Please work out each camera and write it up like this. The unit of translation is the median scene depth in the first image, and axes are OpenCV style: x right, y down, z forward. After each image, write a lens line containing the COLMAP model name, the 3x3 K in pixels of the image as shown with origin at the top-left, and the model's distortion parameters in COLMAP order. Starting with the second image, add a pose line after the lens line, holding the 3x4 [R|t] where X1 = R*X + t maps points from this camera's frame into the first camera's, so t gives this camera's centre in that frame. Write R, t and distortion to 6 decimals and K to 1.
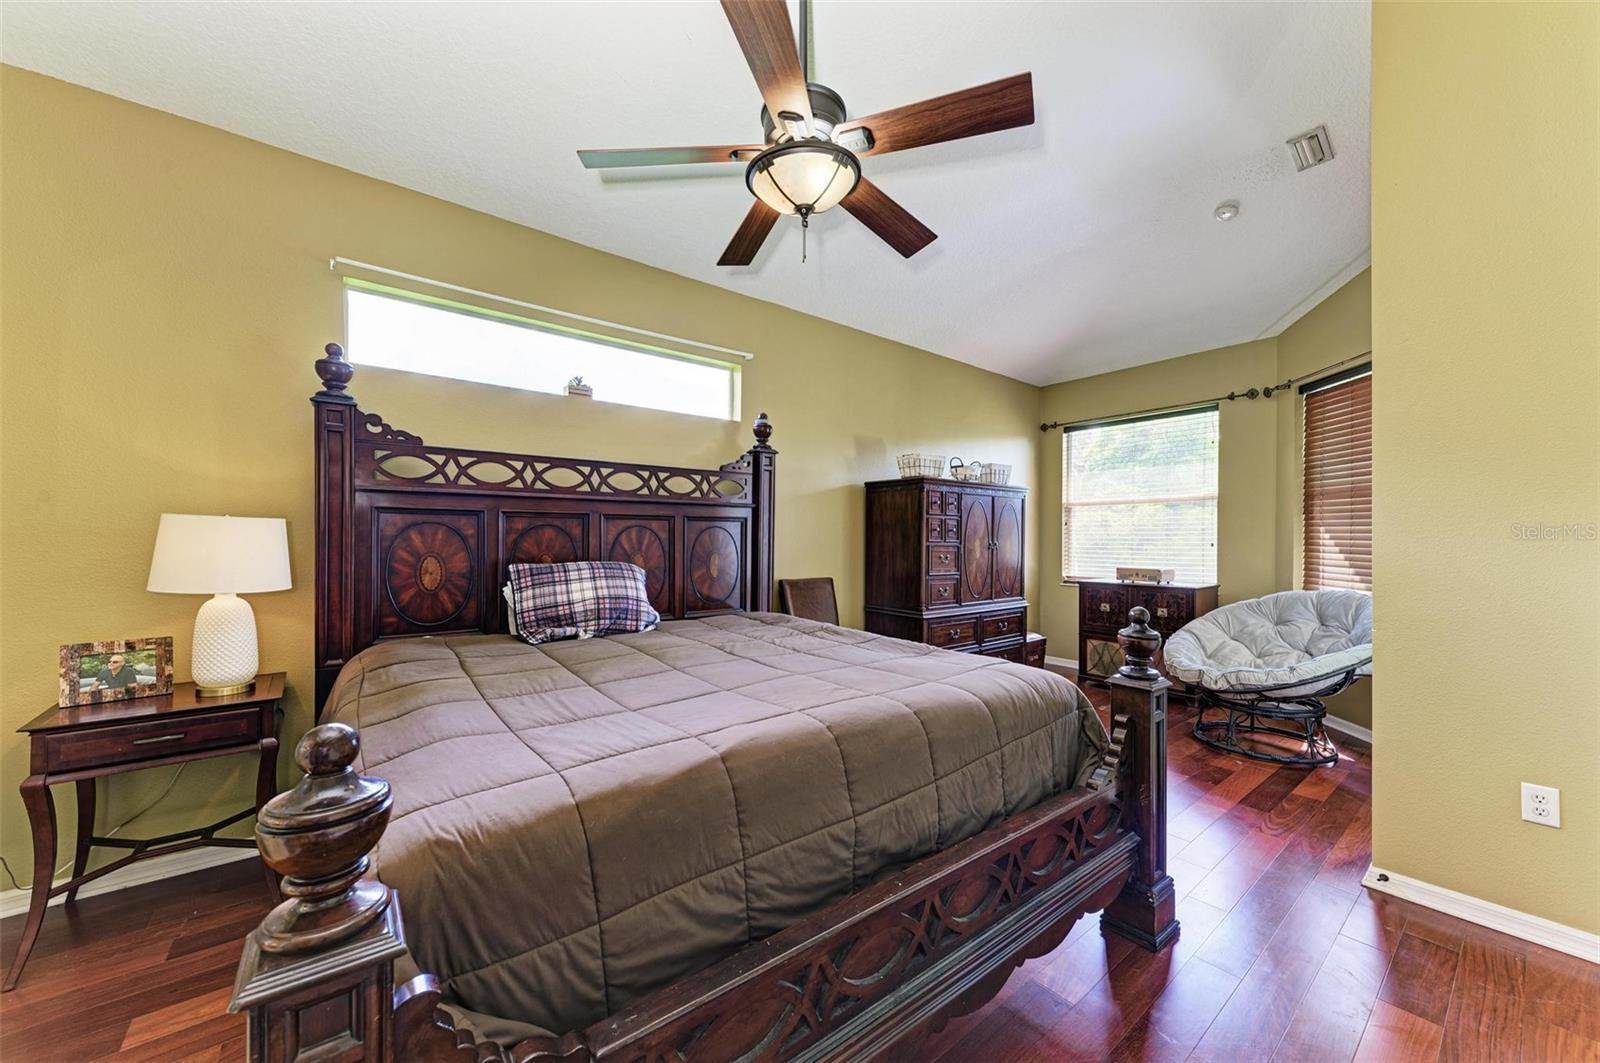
lens RADIAL K [[568.5, 0, 795.7], [0, 568.5, 552.2], [0, 0, 1]] dist [0.001092, 0.000033]
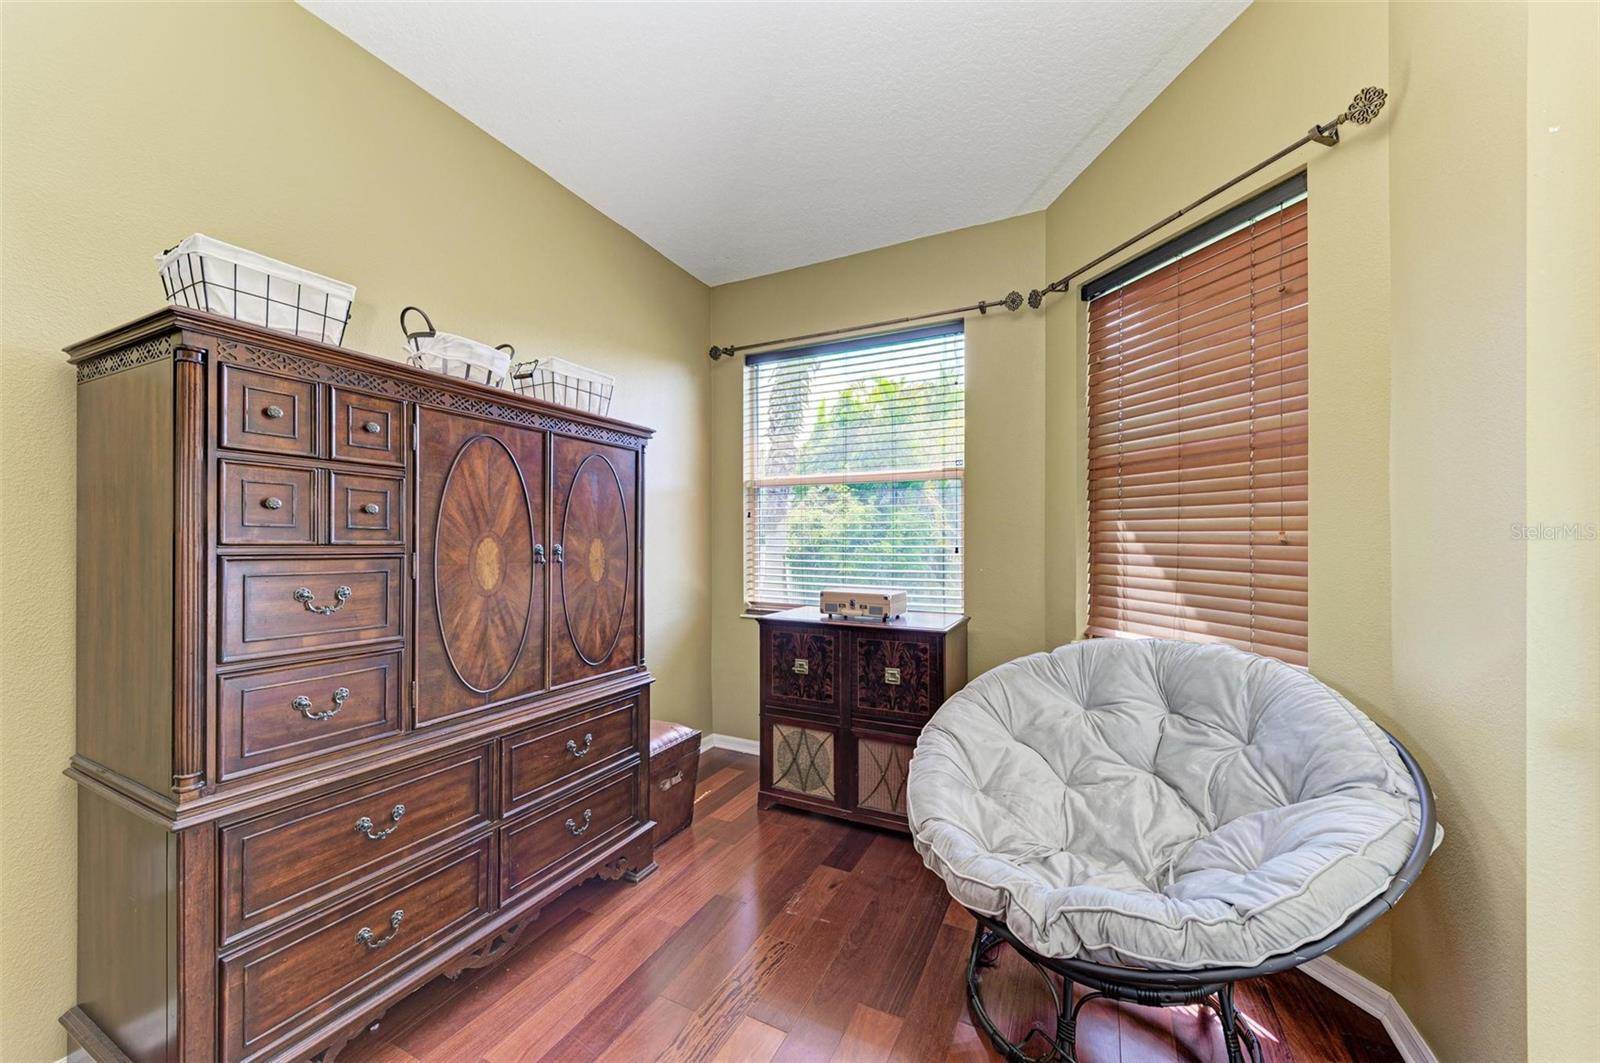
lens RADIAL K [[568.5, 0, 795.7], [0, 568.5, 552.2], [0, 0, 1]] dist [0.001092, 0.000033]
pose [[0.900363, -0.004803, 0.435112, 0.332250], [0.006014, 0.999981, -0.001405, -0.011705], [-0.435097, 0.003882, 0.900375, 0.561945]]
